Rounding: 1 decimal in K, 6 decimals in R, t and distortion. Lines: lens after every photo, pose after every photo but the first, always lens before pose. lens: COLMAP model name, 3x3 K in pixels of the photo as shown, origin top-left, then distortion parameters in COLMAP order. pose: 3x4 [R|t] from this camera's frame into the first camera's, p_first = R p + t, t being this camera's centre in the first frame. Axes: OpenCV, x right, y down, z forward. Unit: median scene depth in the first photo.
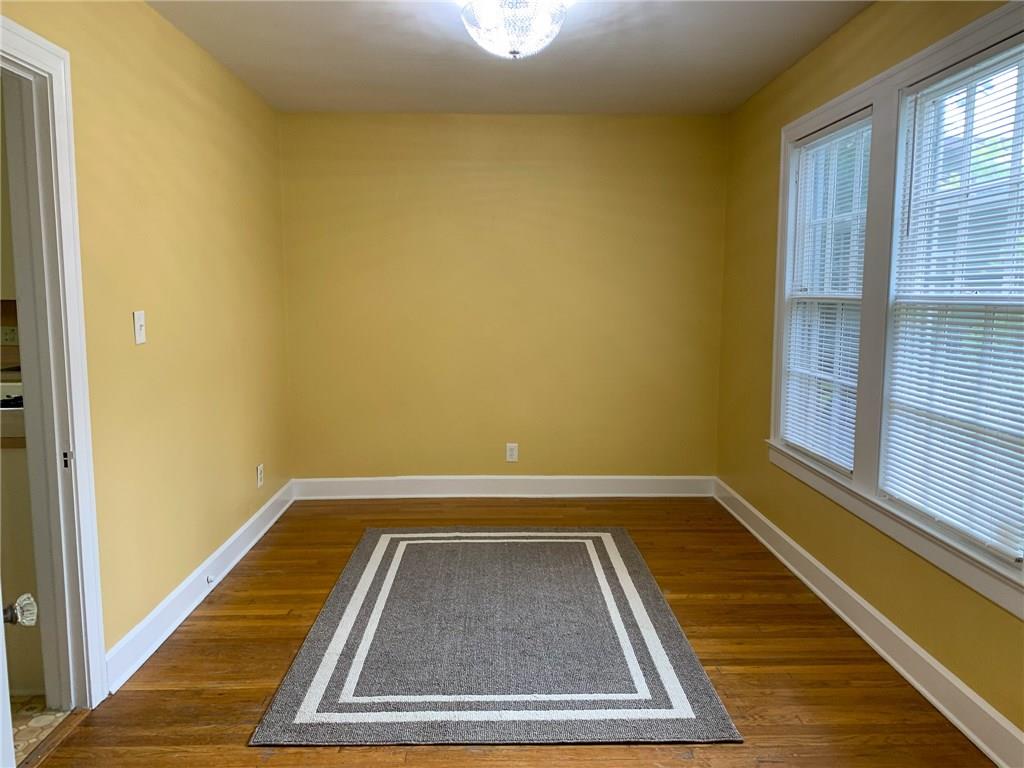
lens RADIAL K [[797.8, 0, 517.5], [0, 797.8, 380.5], [0, 0, 1]] dist [0.020437, -0.025095]
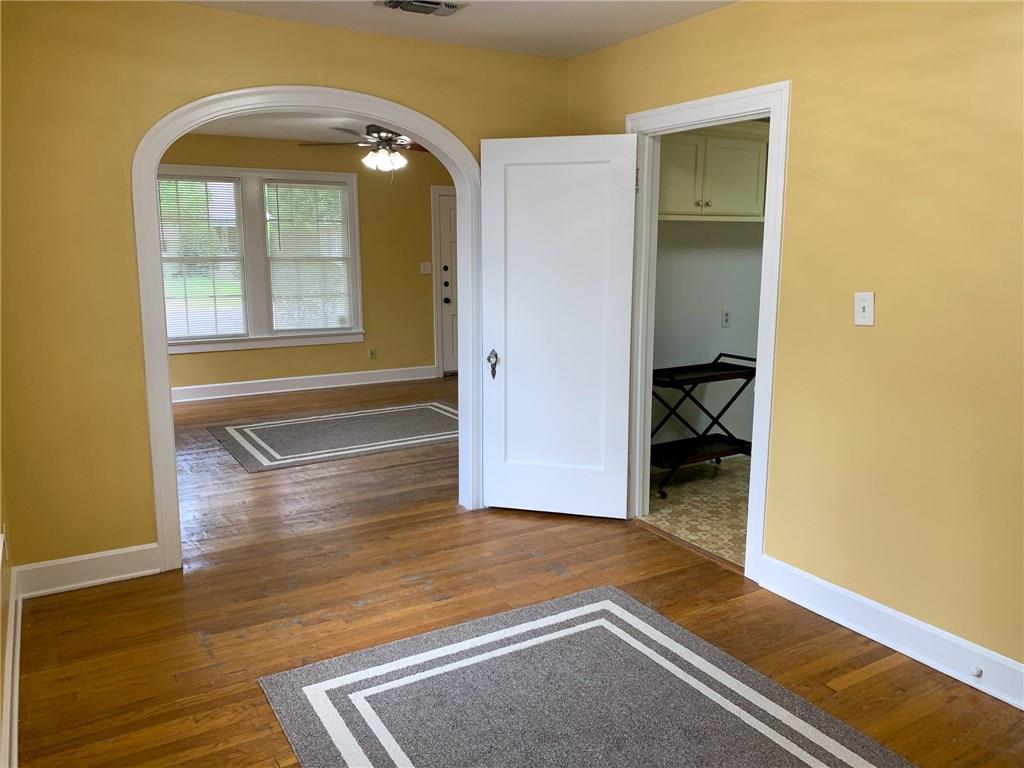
lens RADIAL K [[797.8, 0, 512.4], [0, 797.8, 383.9], [0, 0, 1]] dist [0.020437, -0.025095]
pose [[-0.872853, 0.081062, -0.481203, 0.428529], [-0.059941, 0.960828, 0.270585, -0.241223], [0.484287, 0.265025, -0.833803, 1.795687]]
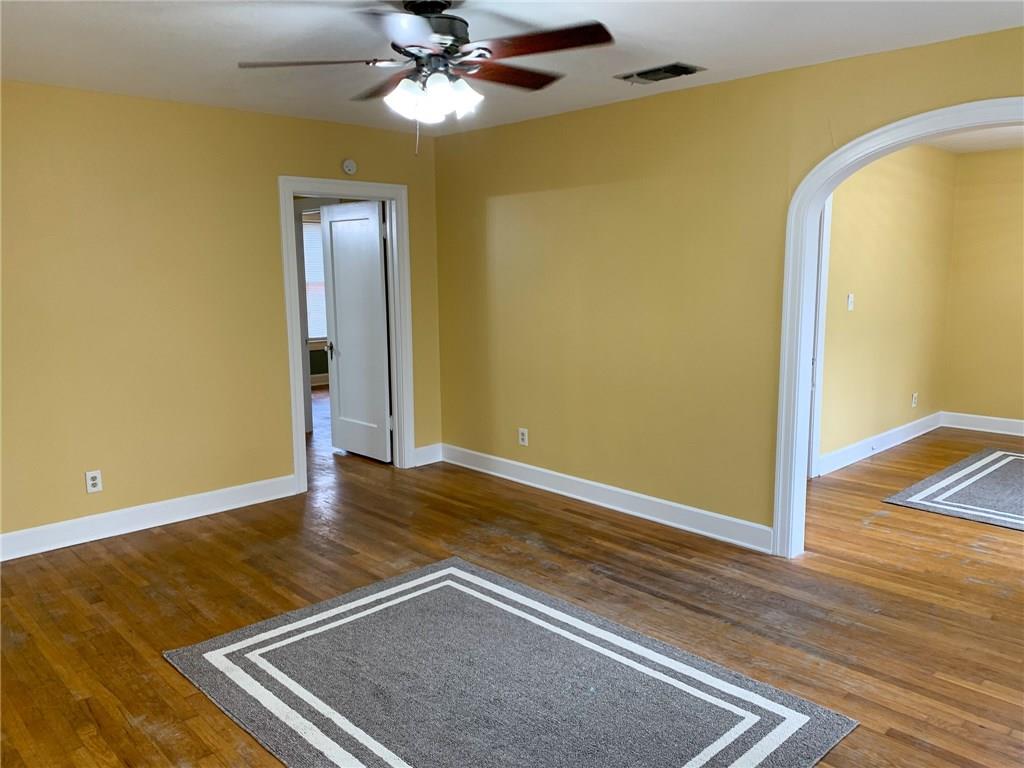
lens RADIAL K [[797.8, 0, 509.6], [0, 797.8, 379.8], [0, 0, 1]] dist [0.020437, -0.025095]
pose [[0.675466, 0.102395, -0.730247, 0.458368], [-0.078268, 0.994673, 0.067077, 0.061842], [0.733226, 0.011847, 0.679882, -1.043565]]
